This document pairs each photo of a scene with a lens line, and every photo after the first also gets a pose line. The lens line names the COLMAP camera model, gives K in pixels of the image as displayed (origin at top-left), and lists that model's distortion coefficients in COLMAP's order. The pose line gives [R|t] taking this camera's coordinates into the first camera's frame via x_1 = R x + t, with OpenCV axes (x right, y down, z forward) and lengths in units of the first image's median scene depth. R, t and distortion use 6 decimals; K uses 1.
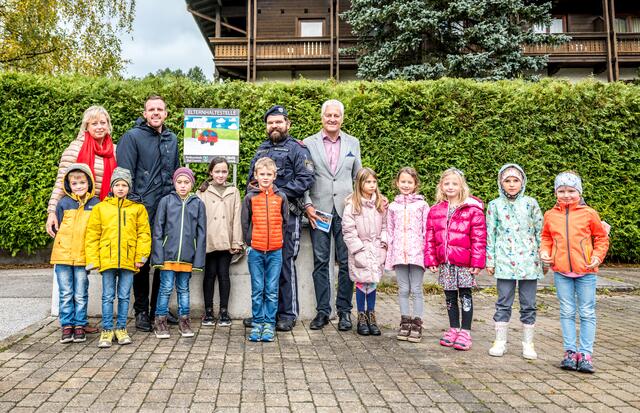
lens RADIAL K [[519.3, 0, 271.7], [0, 519.3, 175.3], [0, 0, 1]] dist [0.006939, 0.005915]
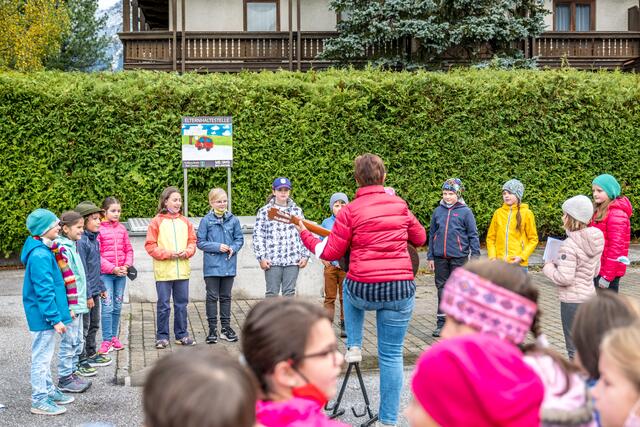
lens RADIAL K [[855.1, 0, 320.0], [0, 855.1, 213.5], [0, 0, 1]] dist [-0.000230, -0.015994]
pose [[0.985049, -0.029791, 0.169680, -0.168382], [0.005879, 0.990174, 0.139717, -0.155482], [-0.172175, -0.136631, 0.975545, -0.704093]]
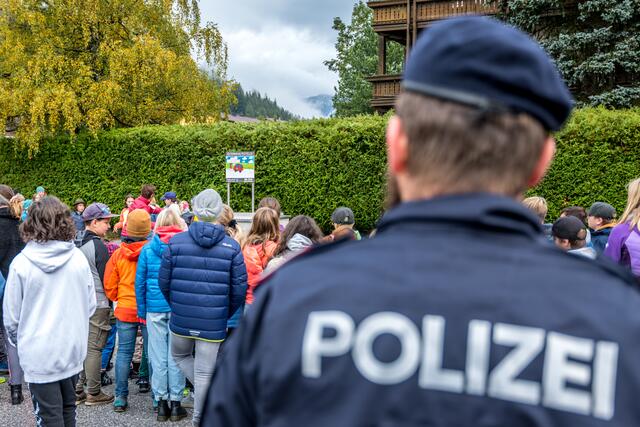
lens RADIAL K [[855.1, 0, 320.0], [0, 855.1, 213.5], [0, 0, 1]] dist [-0.000230, -0.015994]
pose [[0.933852, 0.007526, -0.357581, 1.050605], [0.037561, 0.992186, 0.118978, -0.226385], [0.355682, -0.124539, 0.926272, -1.448917]]
